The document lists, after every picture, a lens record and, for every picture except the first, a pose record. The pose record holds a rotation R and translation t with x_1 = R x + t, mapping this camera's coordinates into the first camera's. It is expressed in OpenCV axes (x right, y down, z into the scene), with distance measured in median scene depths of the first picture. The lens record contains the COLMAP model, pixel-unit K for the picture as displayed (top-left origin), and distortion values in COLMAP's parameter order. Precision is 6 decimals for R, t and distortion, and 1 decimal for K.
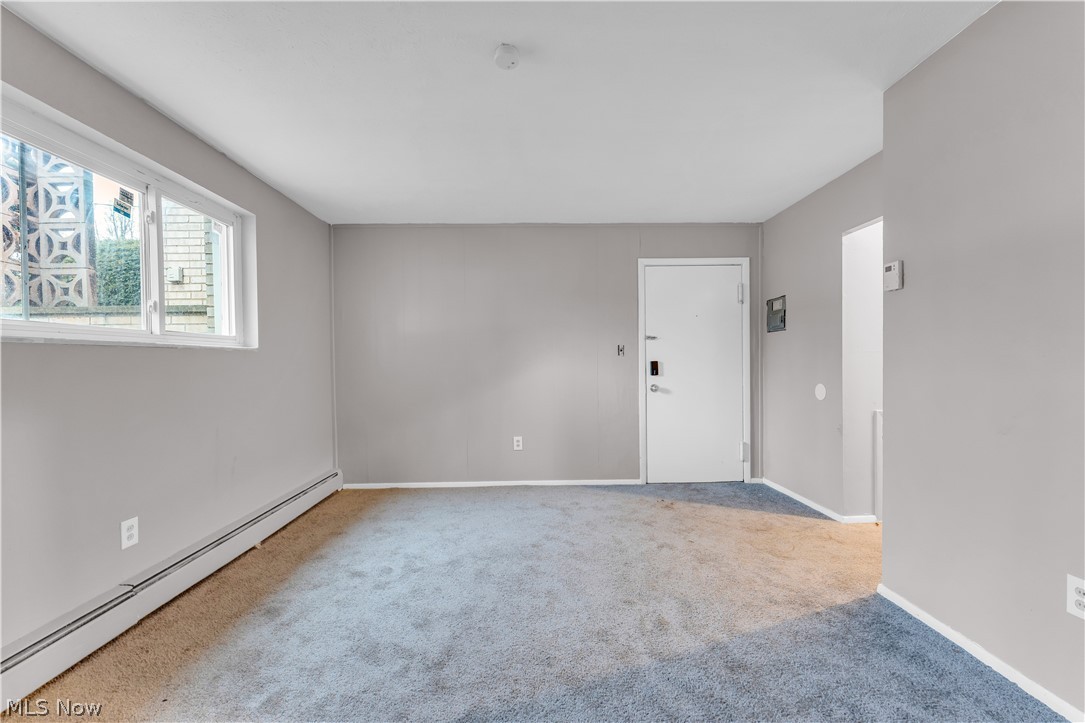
lens RADIAL K [[431.0, 0, 542.8], [0, 431.0, 369.2], [0, 0, 1]] dist [0.001171, 0.000102]
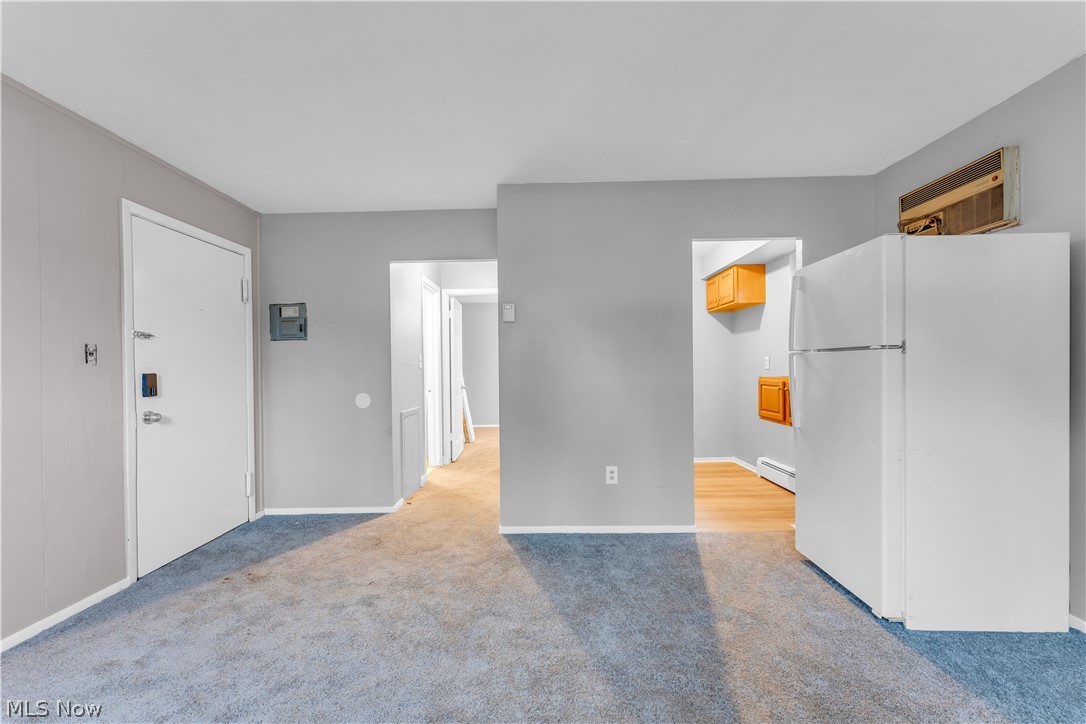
lens RADIAL K [[436.0, 0, 535.2], [0, 436.0, 370.4], [0, 0, 1]] dist [-0.000820, -0.000301]
pose [[0.047700, 0.003949, 0.998854, -0.426872], [0.031903, 0.999476, -0.005475, -0.003166], [-0.998352, 0.032127, 0.047549, 0.530866]]
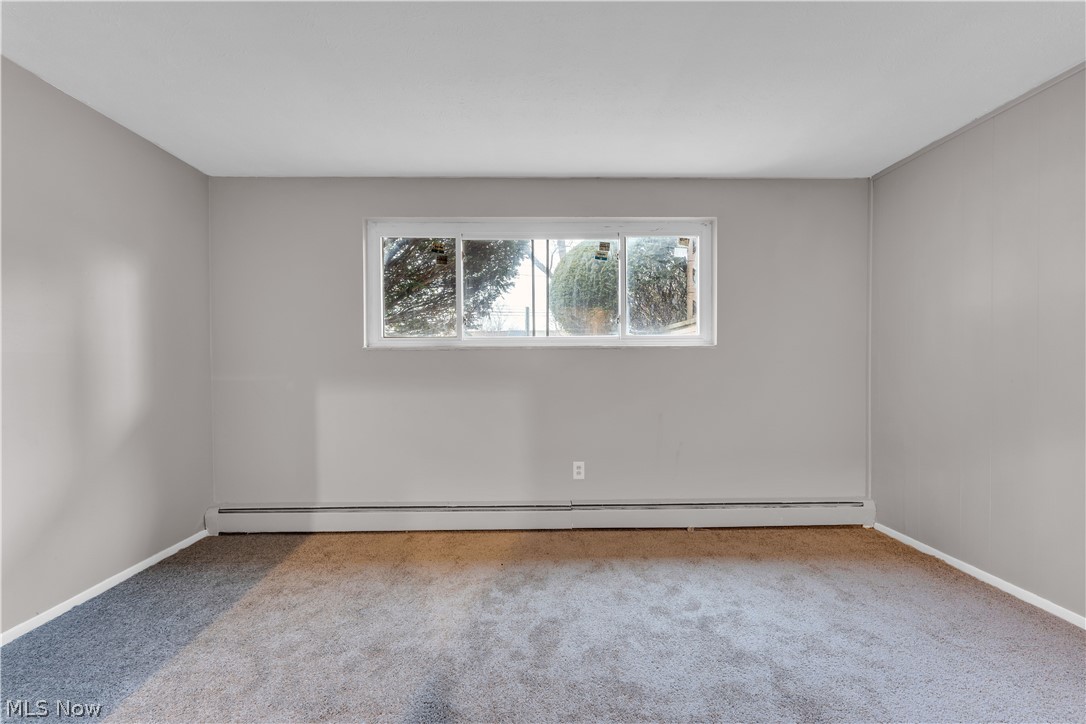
lens RADIAL K [[436.0, 0, 535.2], [0, 436.0, 370.4], [0, 0, 1]] dist [-0.000820, -0.000301]
pose [[-0.009466, 0.019292, -0.999769, 0.347806], [-0.013824, 0.999716, 0.019422, -0.001746], [0.999860, 0.014004, -0.009197, 0.511474]]
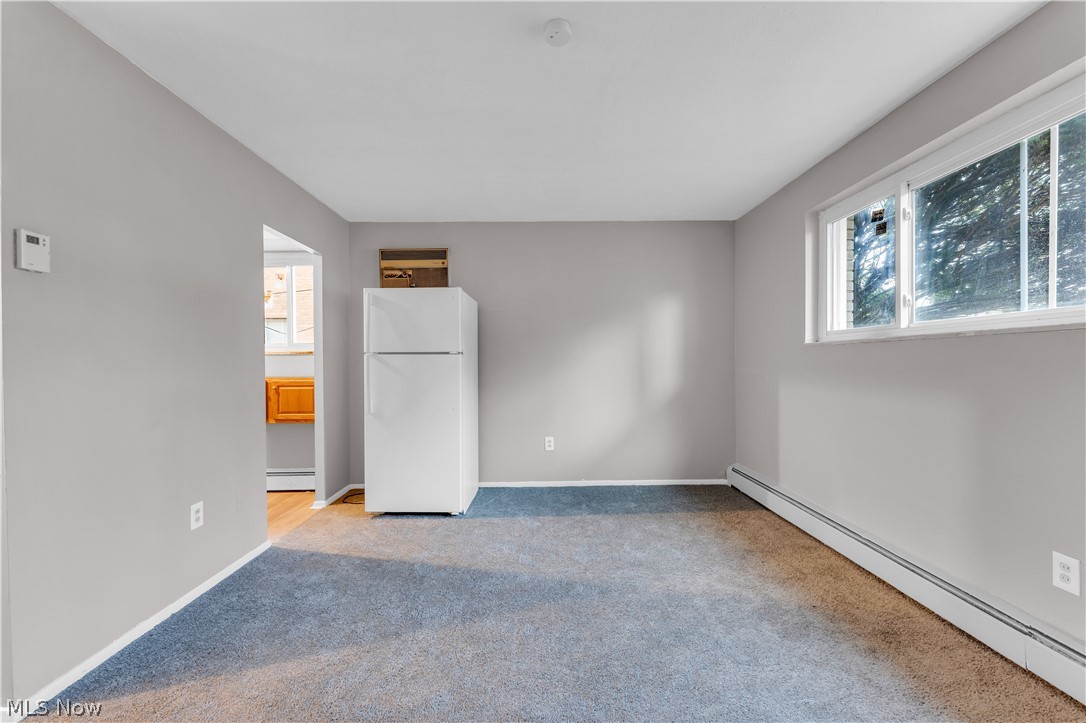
lens RADIAL K [[436.0, 0, 535.2], [0, 436.0, 369.9], [0, 0, 1]] dist [-0.000820, -0.000301]
pose [[-0.999330, 0.018978, 0.031284, -0.027638], [0.020133, 0.999112, 0.037024, -0.017649], [-0.030554, 0.037629, -0.998825, 1.070165]]
